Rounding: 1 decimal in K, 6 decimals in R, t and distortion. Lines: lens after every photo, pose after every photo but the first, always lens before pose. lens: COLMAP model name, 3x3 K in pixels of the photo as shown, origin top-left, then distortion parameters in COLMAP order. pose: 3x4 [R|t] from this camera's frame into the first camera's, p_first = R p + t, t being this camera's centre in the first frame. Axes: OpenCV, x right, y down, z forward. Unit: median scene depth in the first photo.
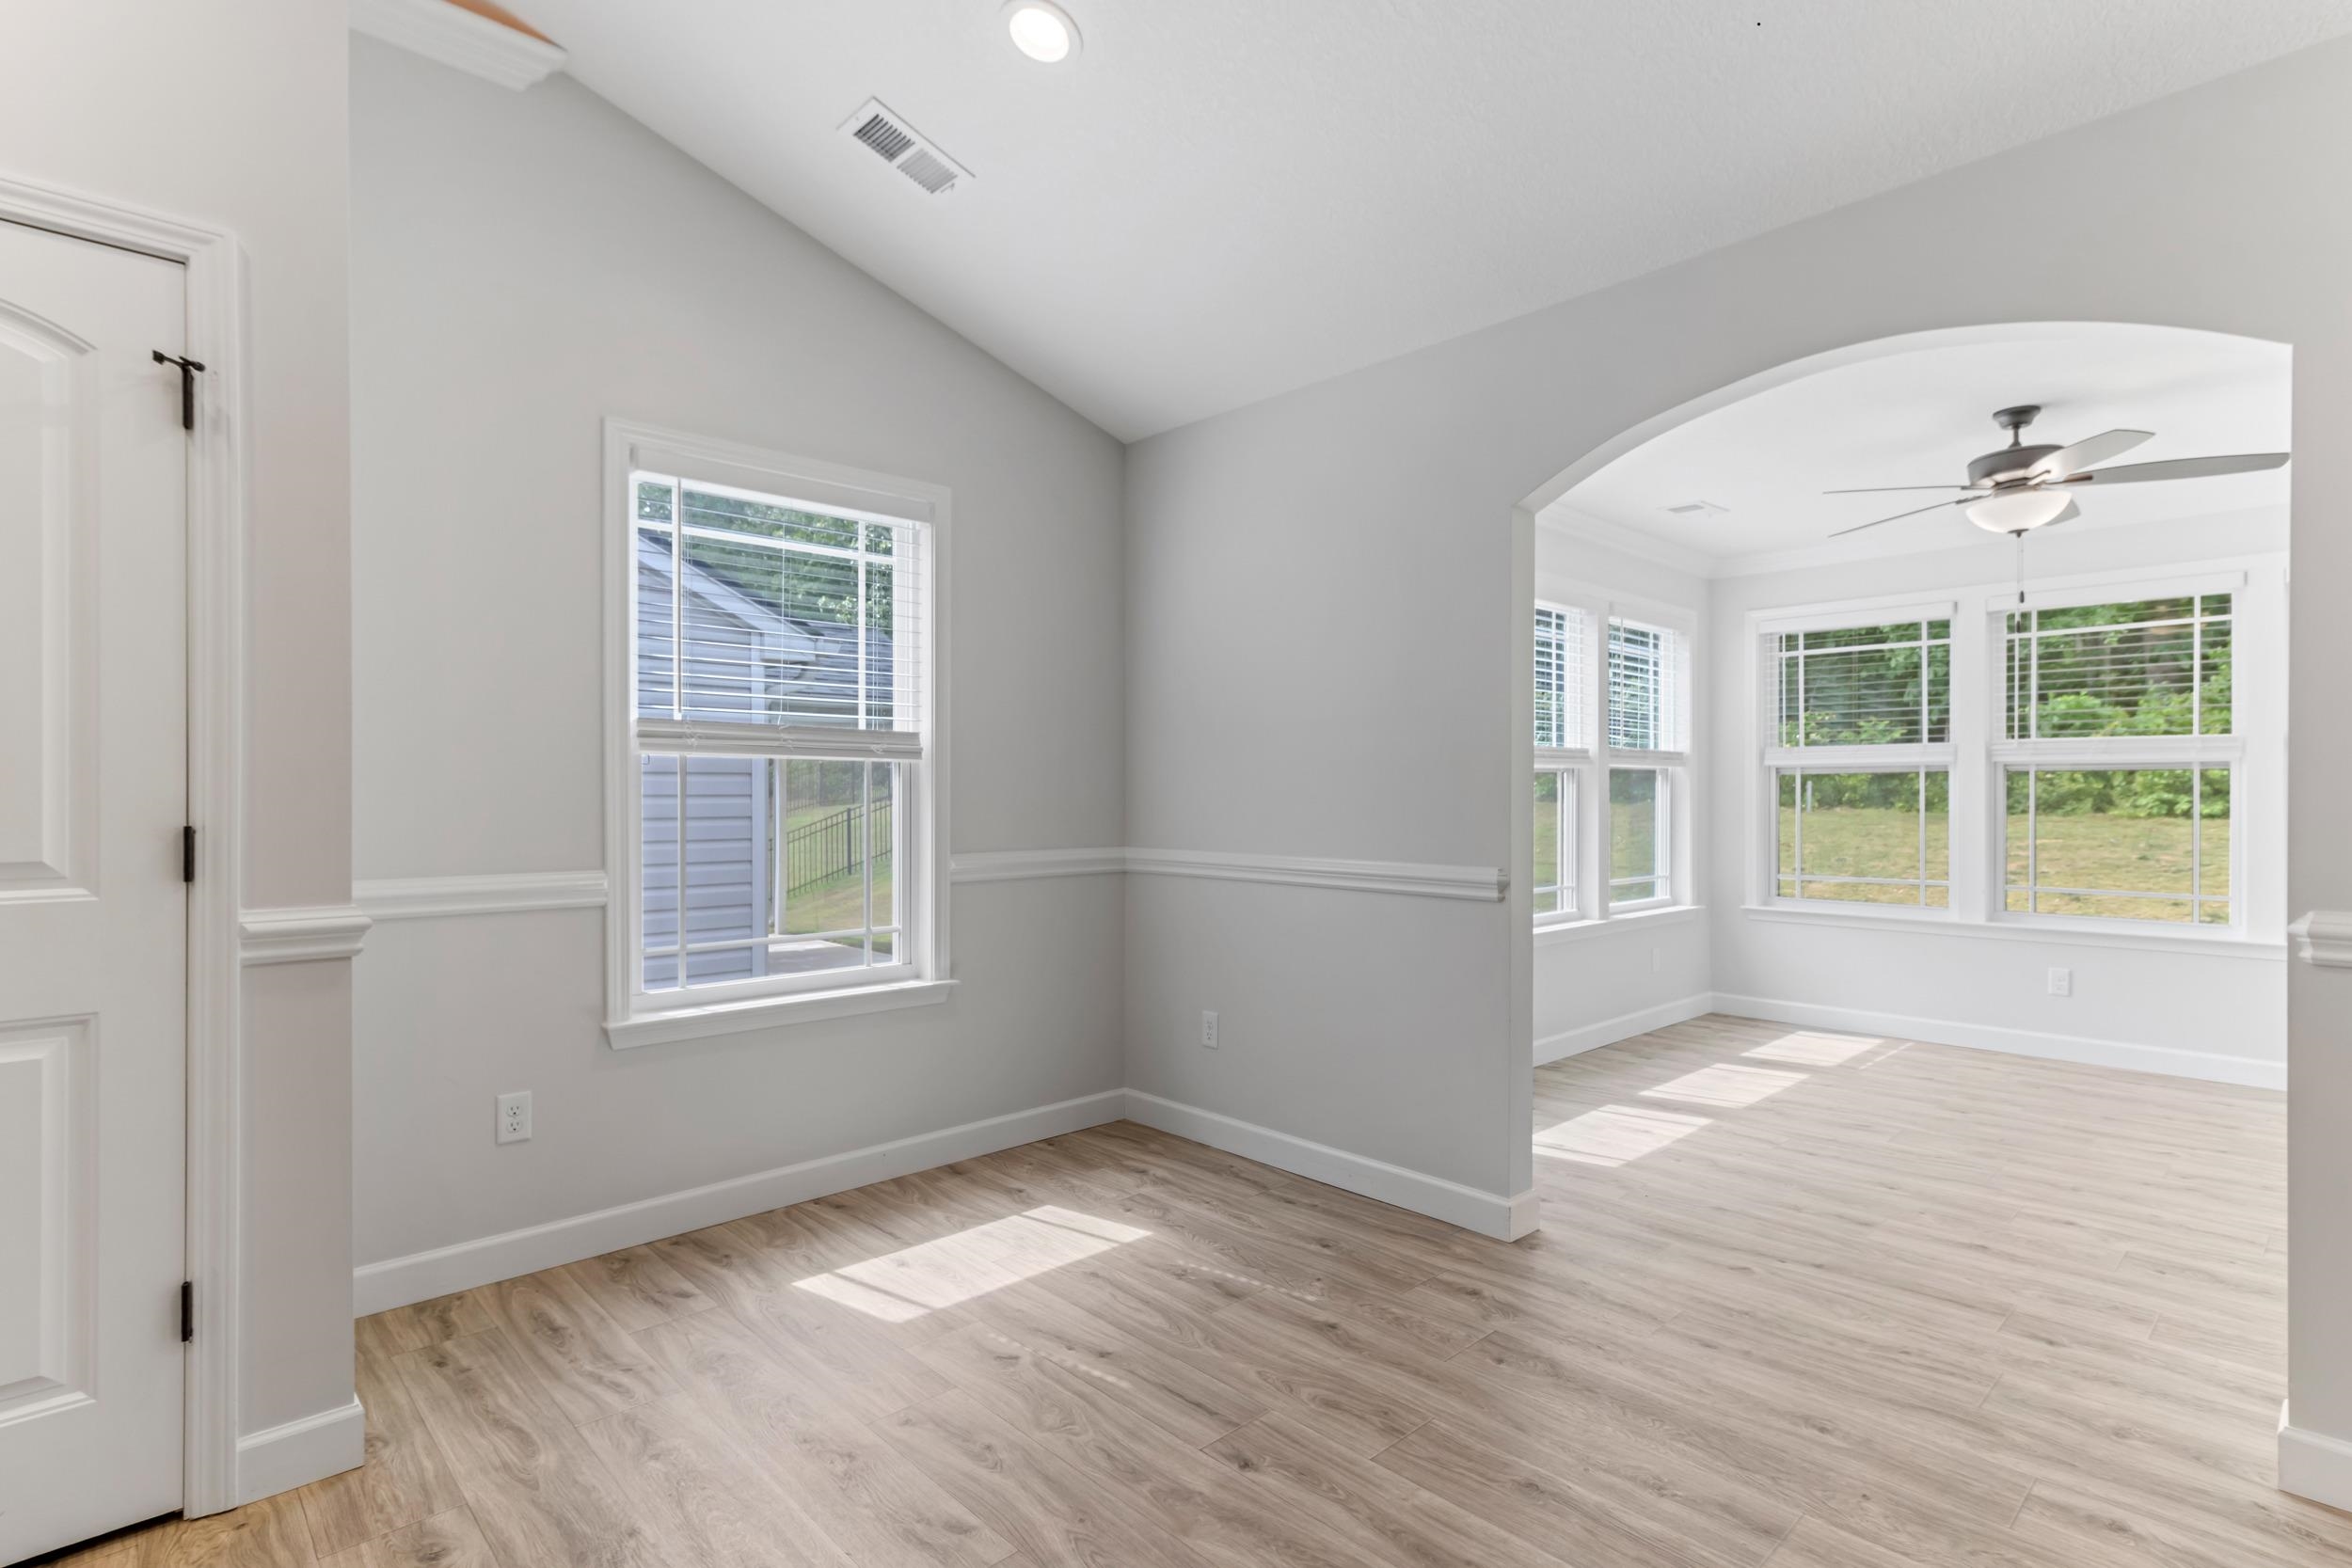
lens RADIAL K [[1149.7, 0, 1179.8], [0, 1149.7, 793.6], [0, 0, 1]] dist [-0.000049, 0.001891]
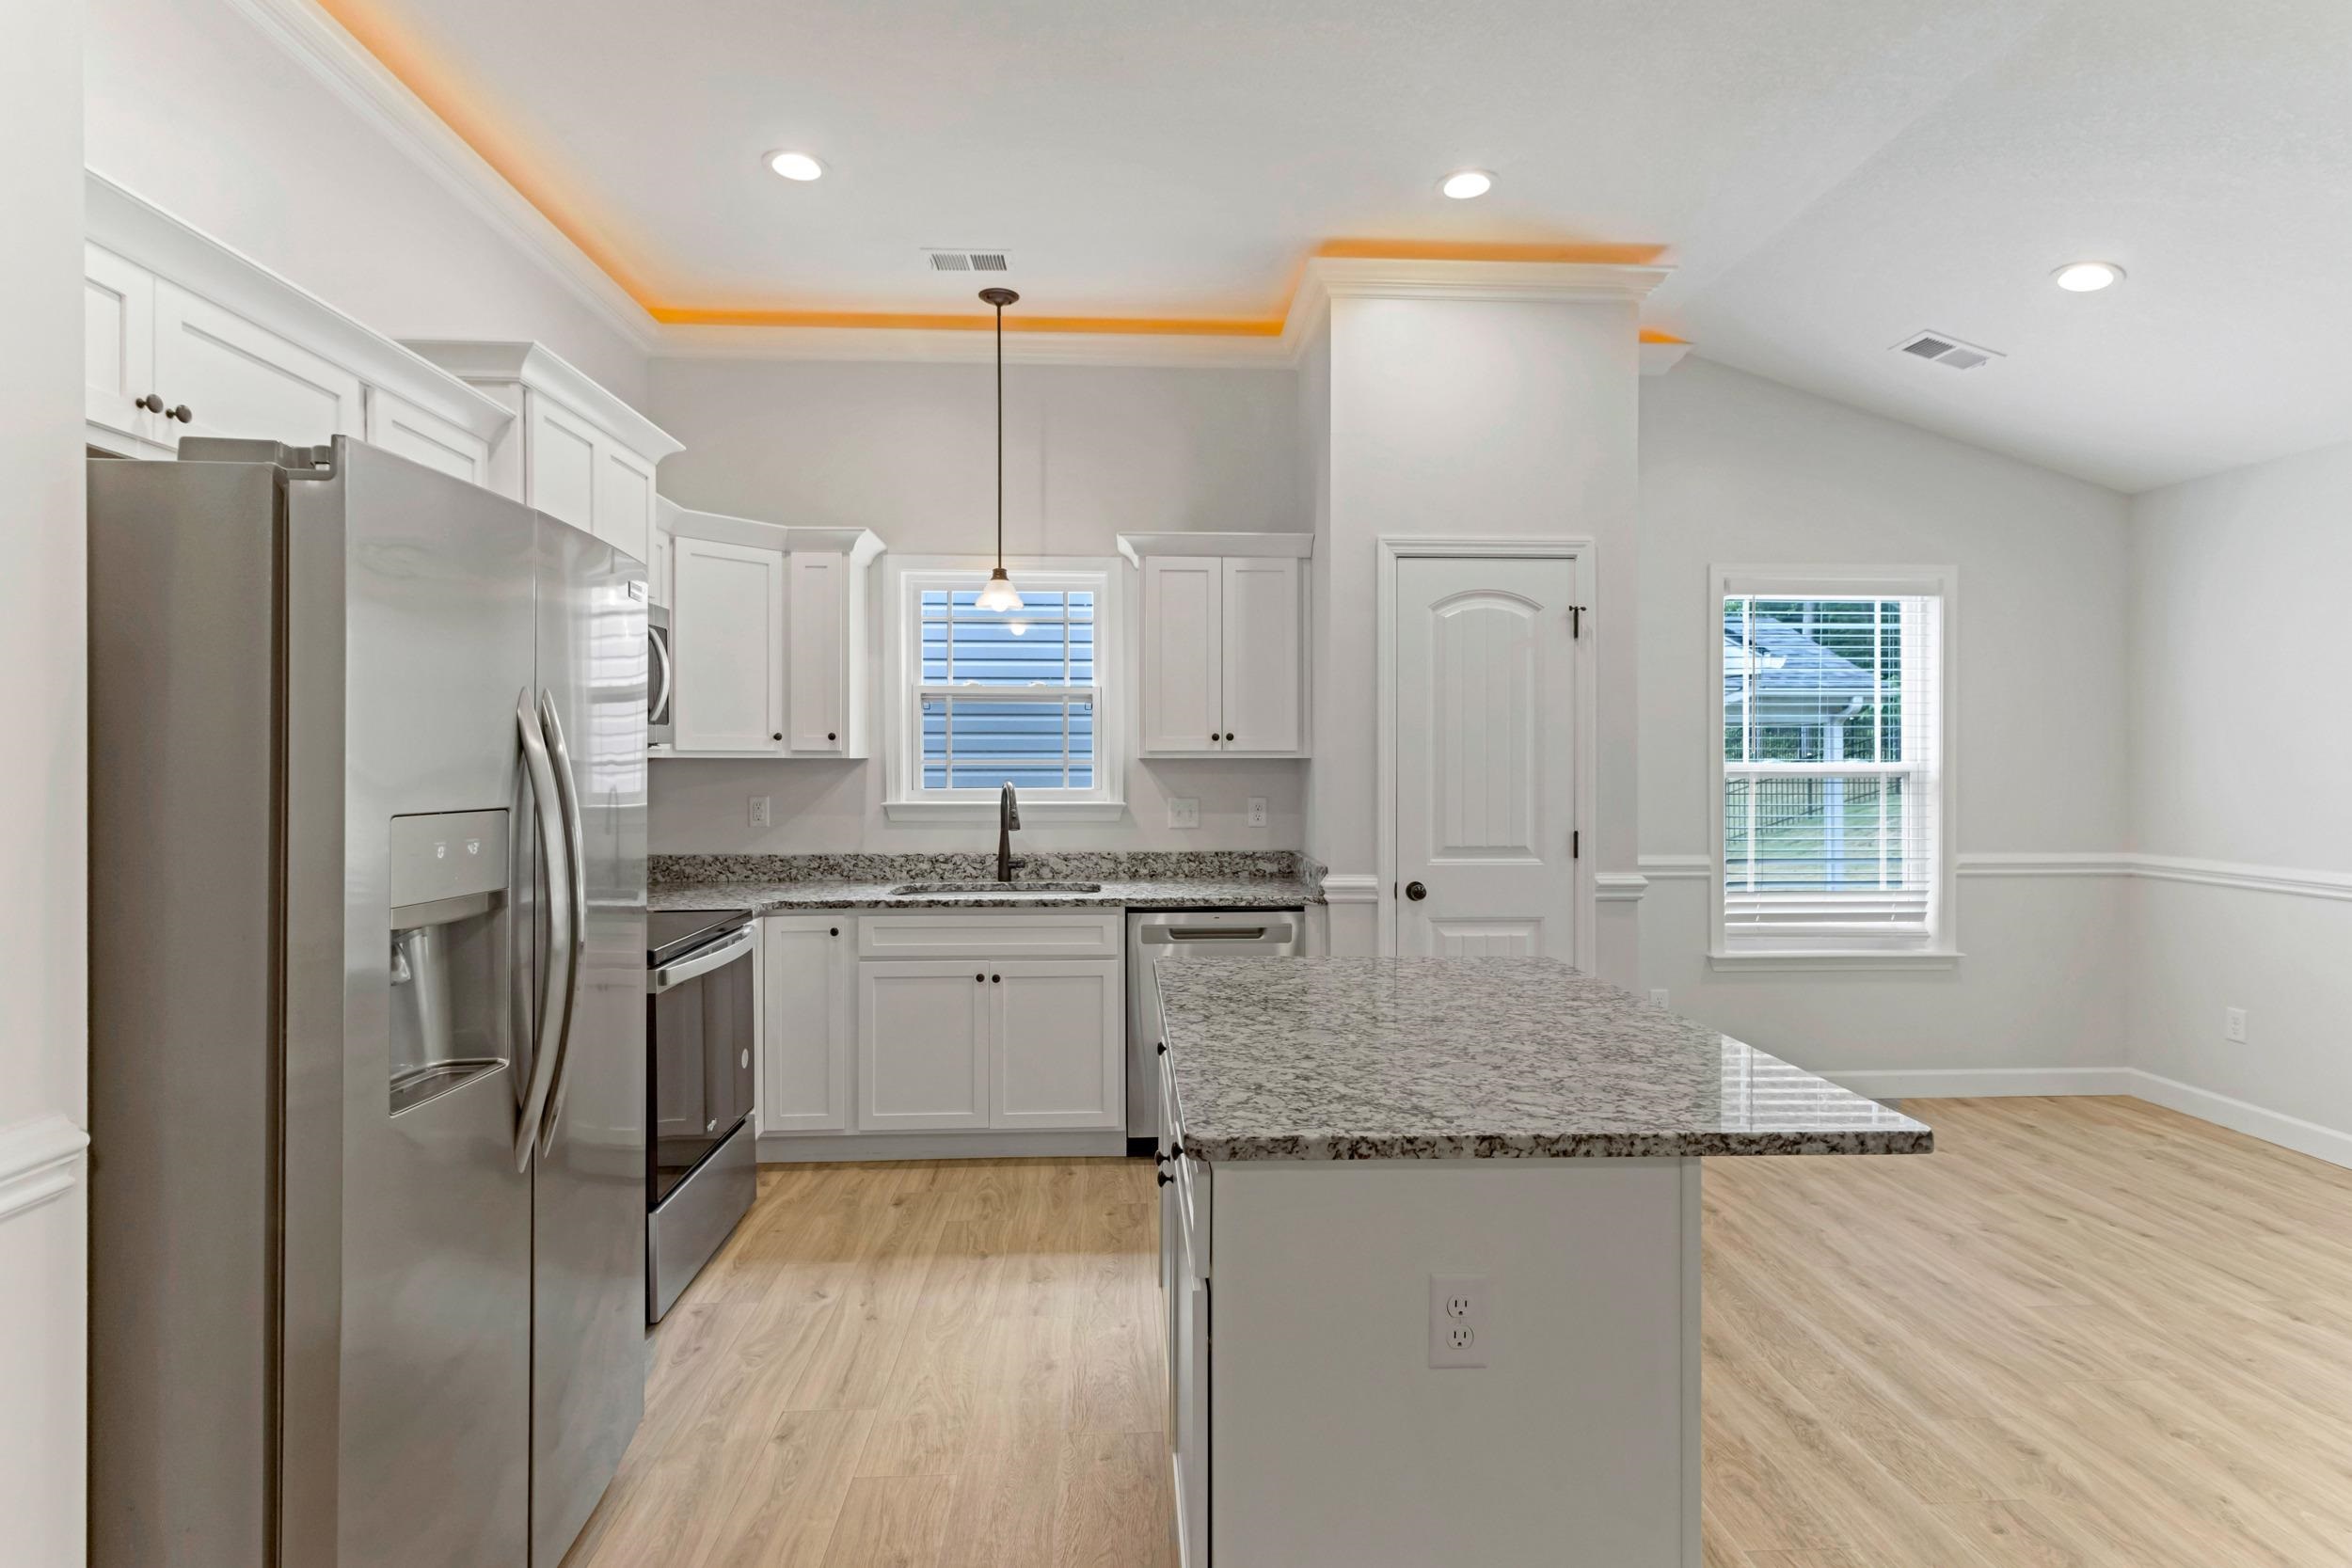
lens RADIAL K [[1131.5, 0, 1180.6], [0, 1131.5, 757.2], [0, 0, 1]] dist [0.007094, 0.000277]
pose [[0.765673, -0.000160, -0.643230, -0.079865], [-0.001474, 0.999997, -0.002004, -0.081101], [0.643228, 0.002483, 0.765670, -0.834914]]
